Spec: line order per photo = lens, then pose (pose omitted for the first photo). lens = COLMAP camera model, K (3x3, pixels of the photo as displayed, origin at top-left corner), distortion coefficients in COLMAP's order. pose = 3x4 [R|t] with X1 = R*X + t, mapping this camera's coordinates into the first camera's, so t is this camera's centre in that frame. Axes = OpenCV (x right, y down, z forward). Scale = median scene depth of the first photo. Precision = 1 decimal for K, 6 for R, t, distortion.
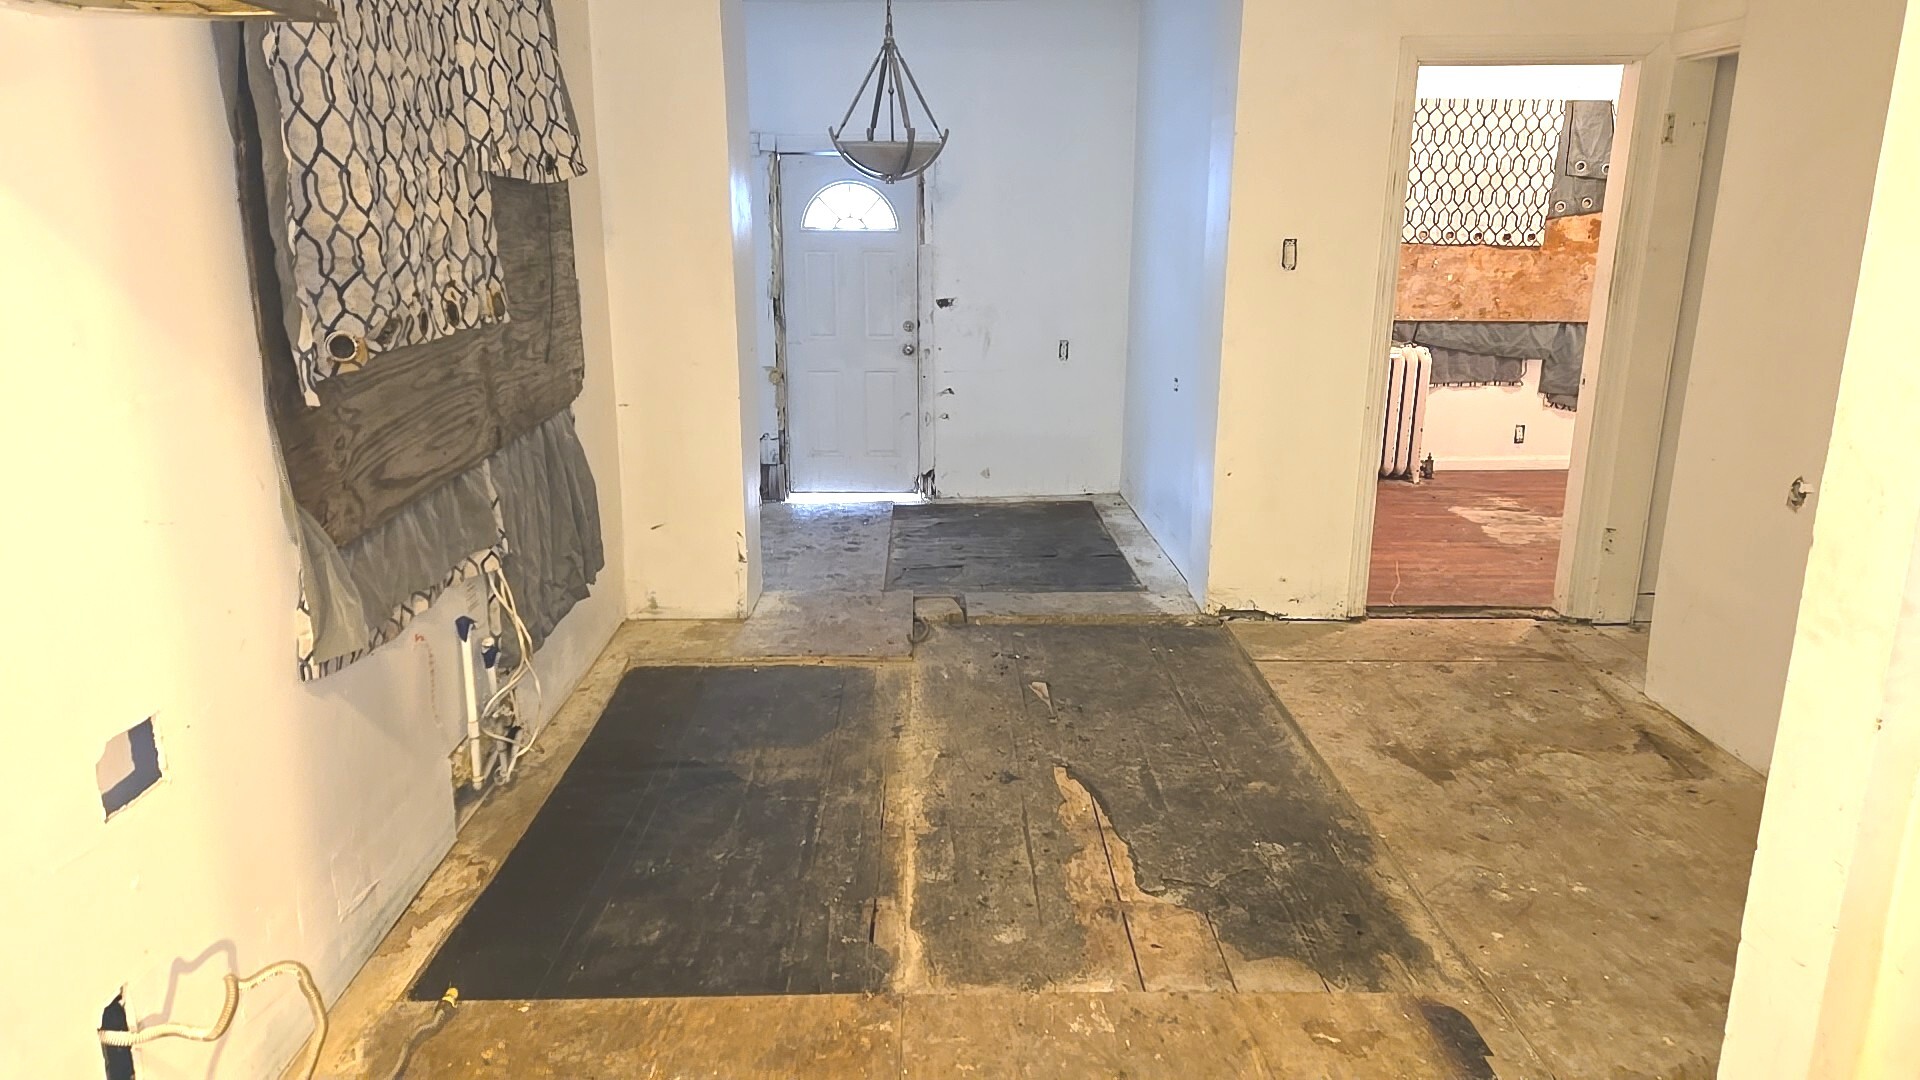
lens RADIAL K [[1271.2, 0, 965.0], [0, 1271.2, 542.6], [0, 0, 1]] dist [0.044486, -0.005564]
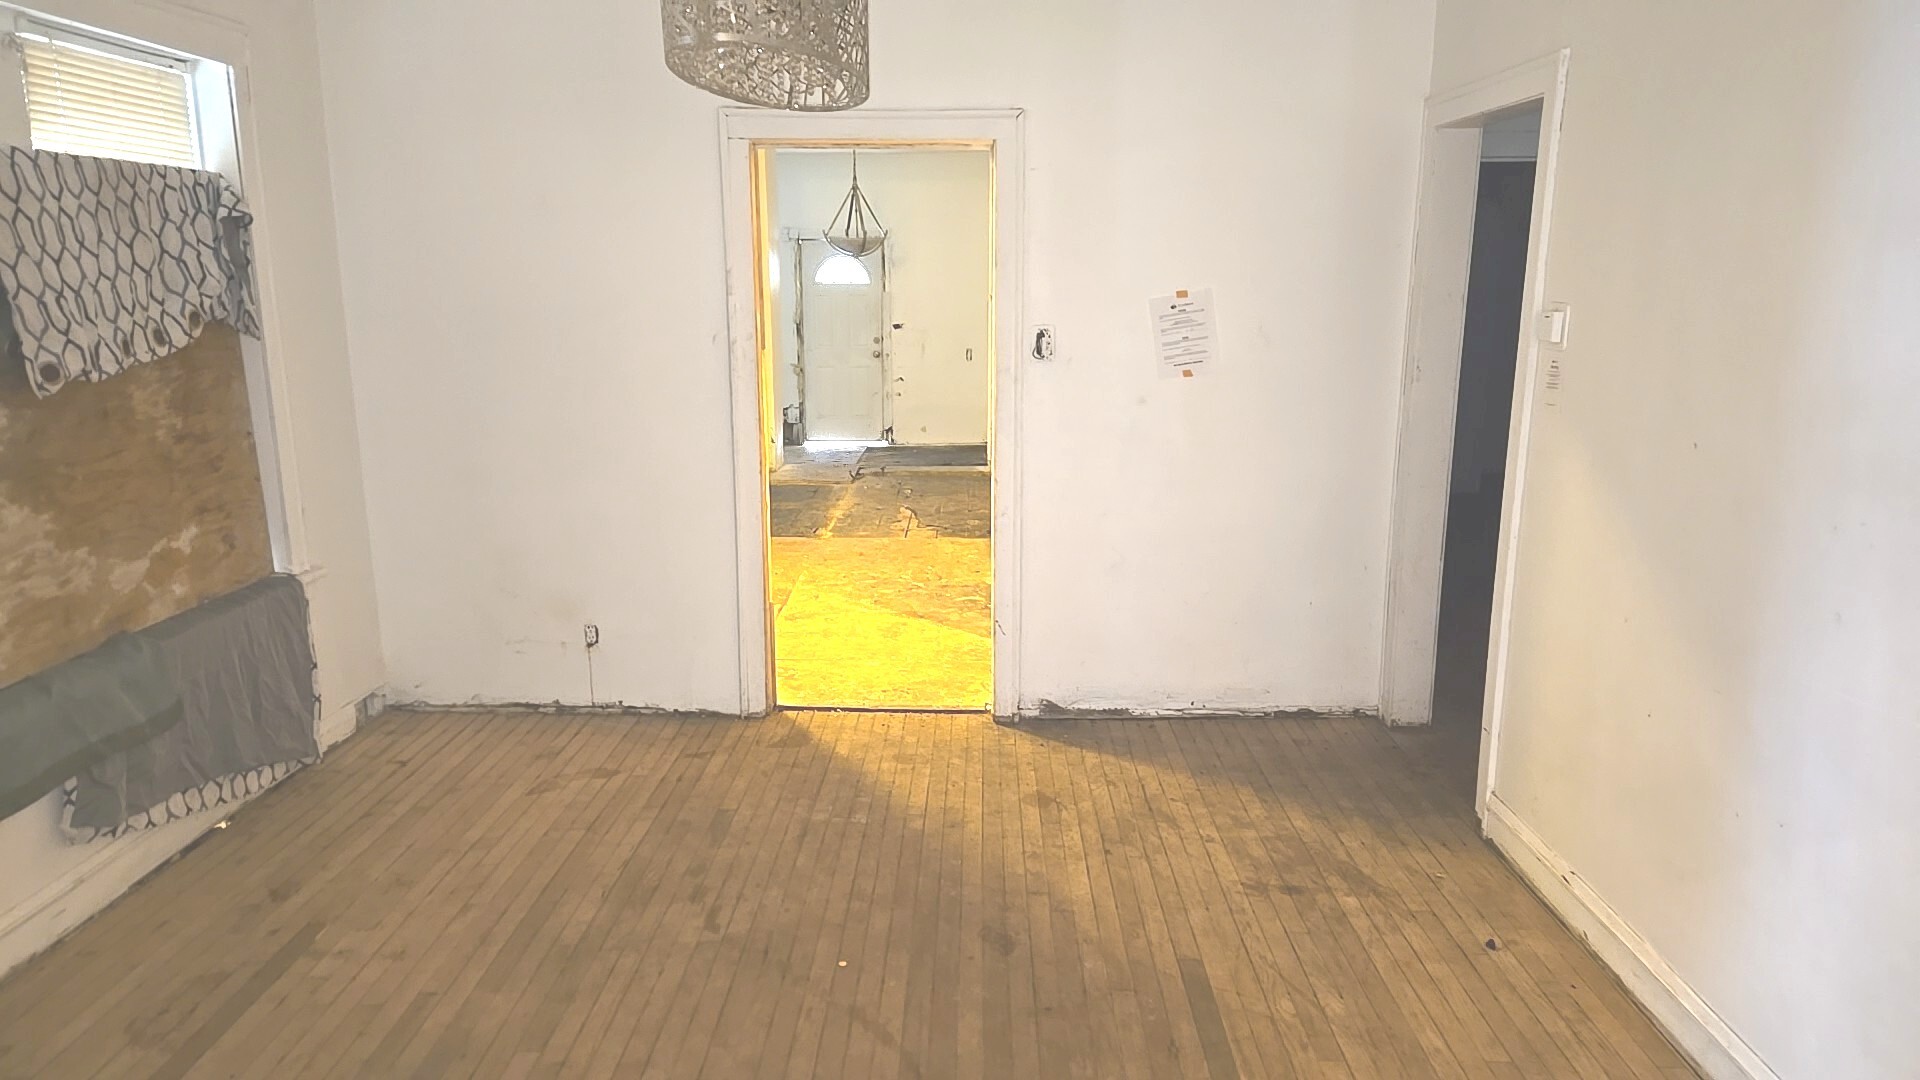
lens RADIAL K [[1271.2, 0, 954.4], [0, 1271.2, 543.2], [0, 0, 1]] dist [0.044486, -0.005564]
pose [[0.999082, 0.003071, -0.042733, 0.132273], [-0.004757, 0.999212, -0.039414, 0.164575], [0.042579, 0.039582, 0.998309, -0.667708]]
